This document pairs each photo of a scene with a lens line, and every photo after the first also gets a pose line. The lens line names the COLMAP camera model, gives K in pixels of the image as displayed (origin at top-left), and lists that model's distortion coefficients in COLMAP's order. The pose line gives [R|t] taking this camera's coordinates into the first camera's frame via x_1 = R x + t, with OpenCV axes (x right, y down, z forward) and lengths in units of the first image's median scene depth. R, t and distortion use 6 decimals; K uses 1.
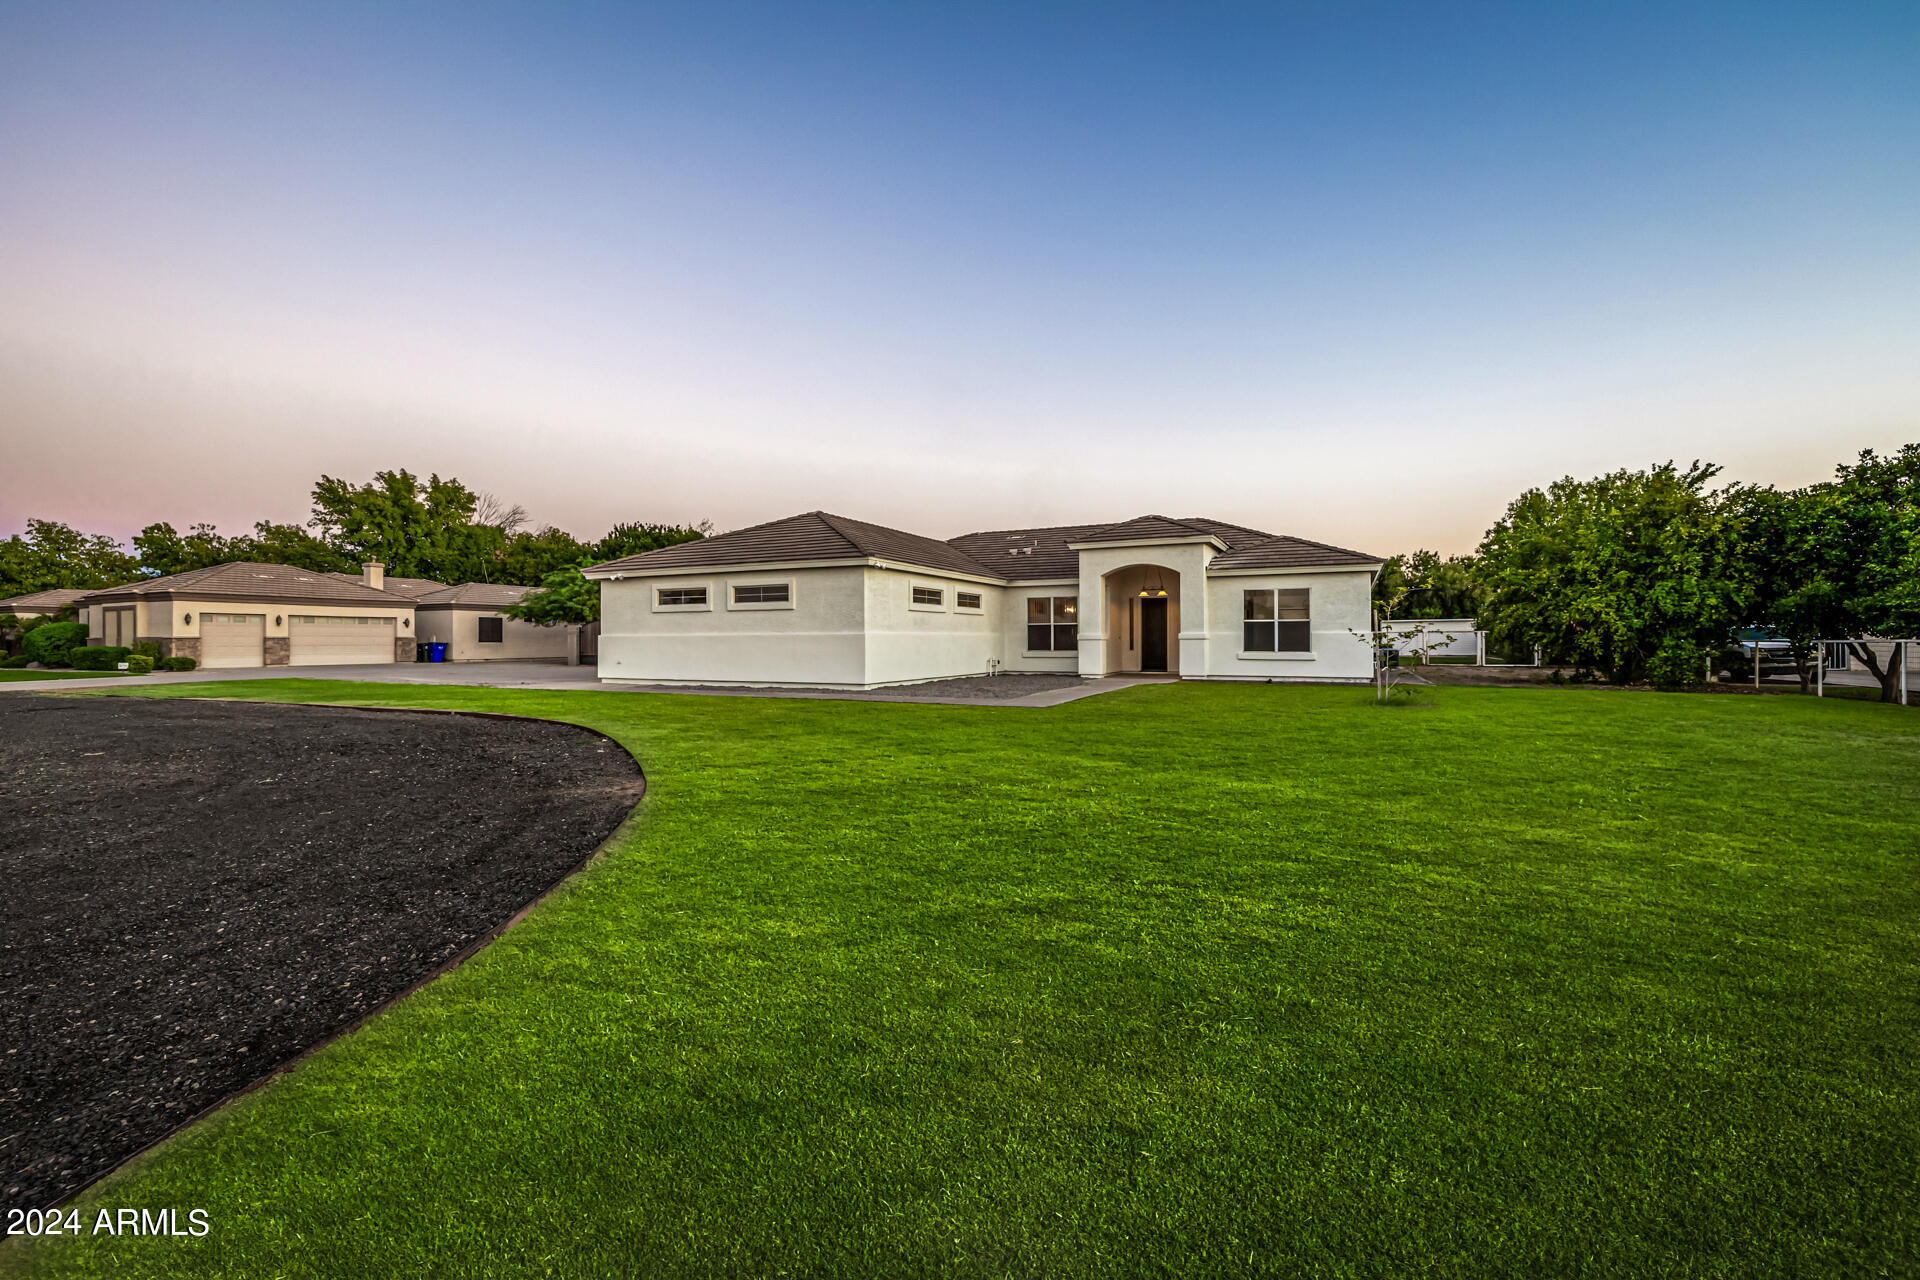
lens RADIAL K [[808.2, 0, 953.1], [0, 808.2, 634.0], [0, 0, 1]] dist [0.002093, -0.000035]
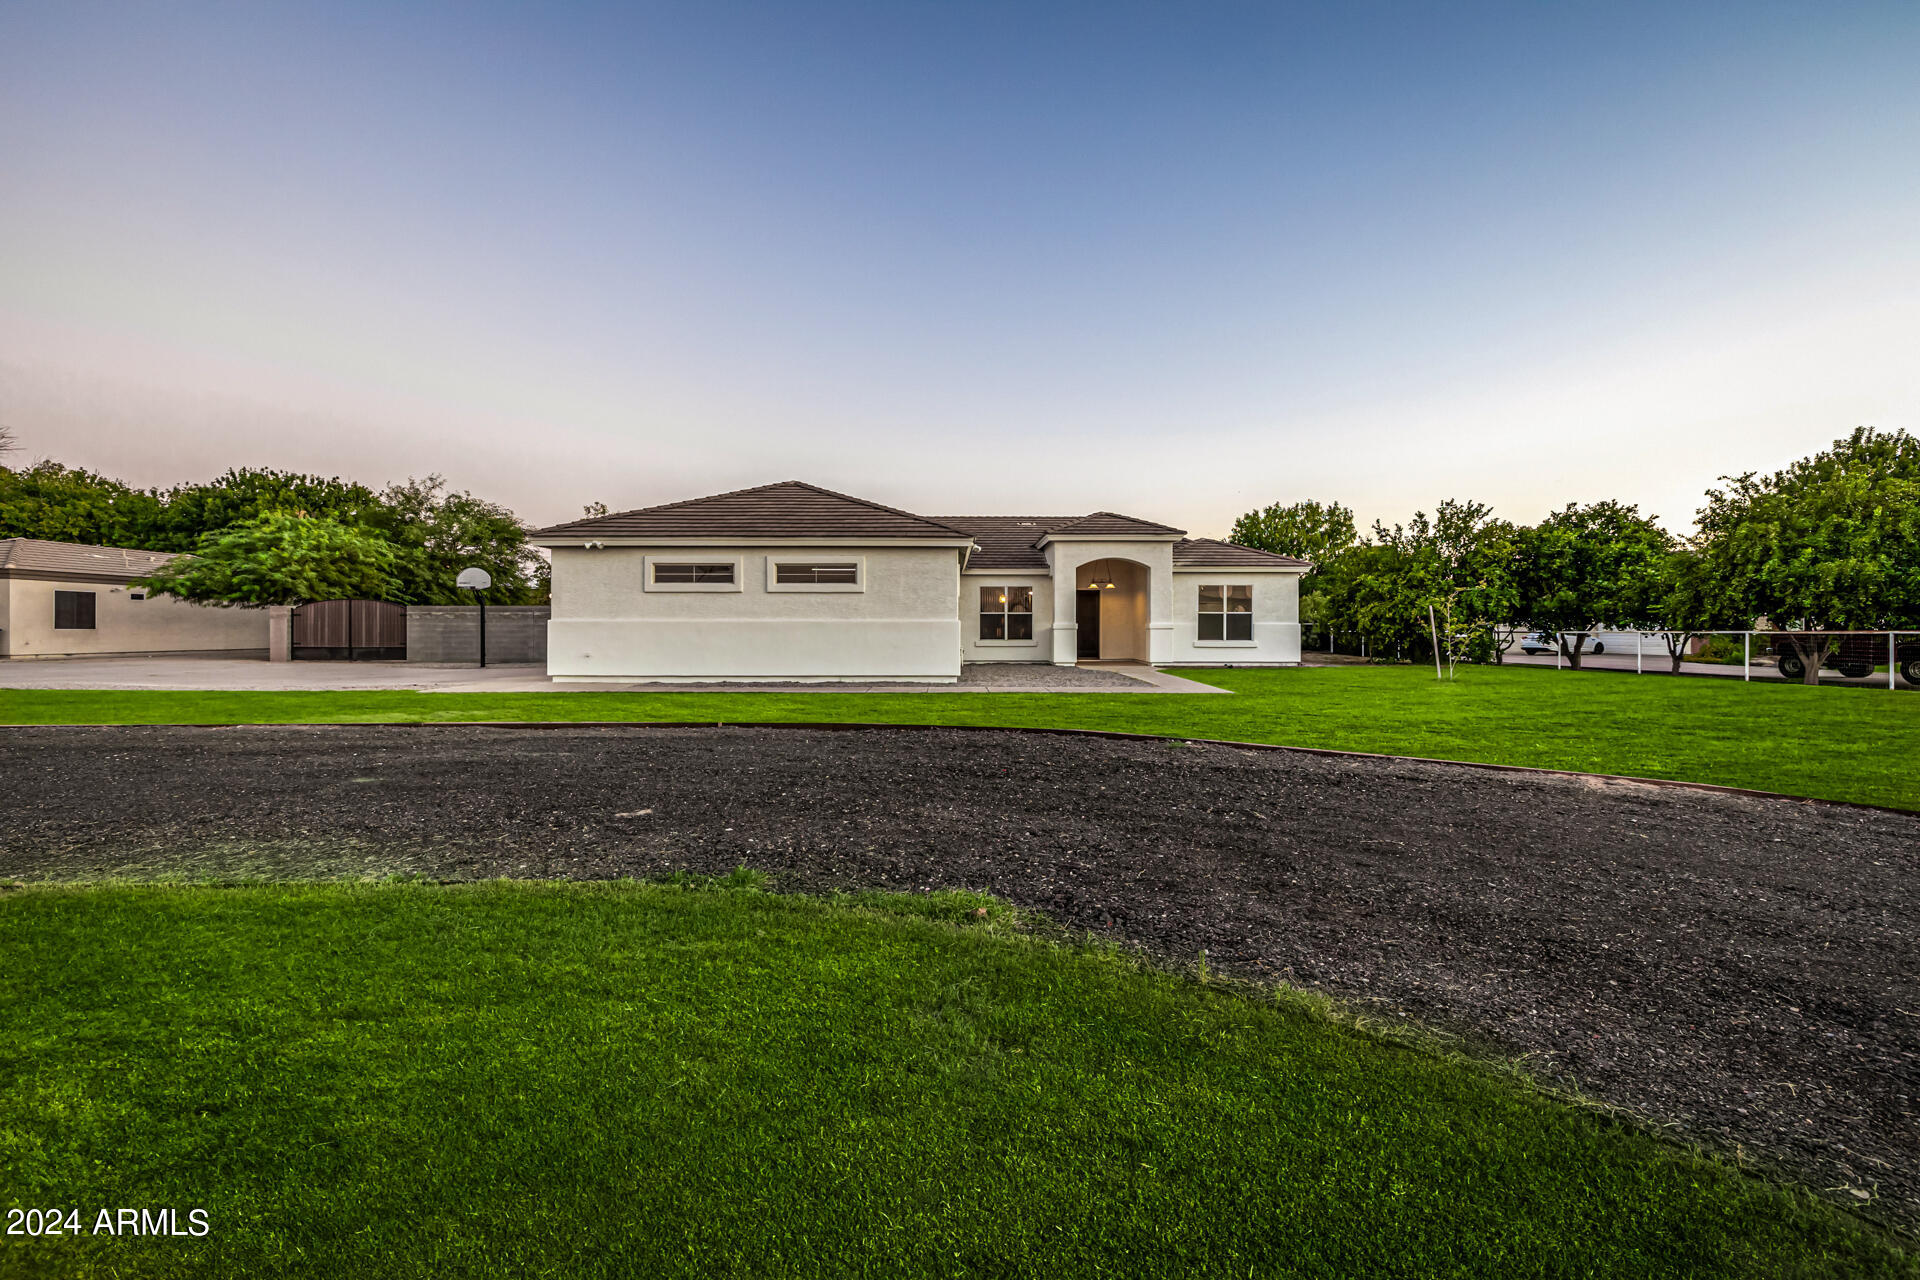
lens RADIAL K [[808.2, 0, 960.8], [0, 808.2, 640.4], [0, 0, 1]] dist [0.002093, -0.000035]
pose [[0.901111, -0.001637, 0.433585, -0.400841], [-0.007581, 0.999781, 0.019530, 0.002695], [-0.433522, -0.020885, 0.900901, 0.124703]]
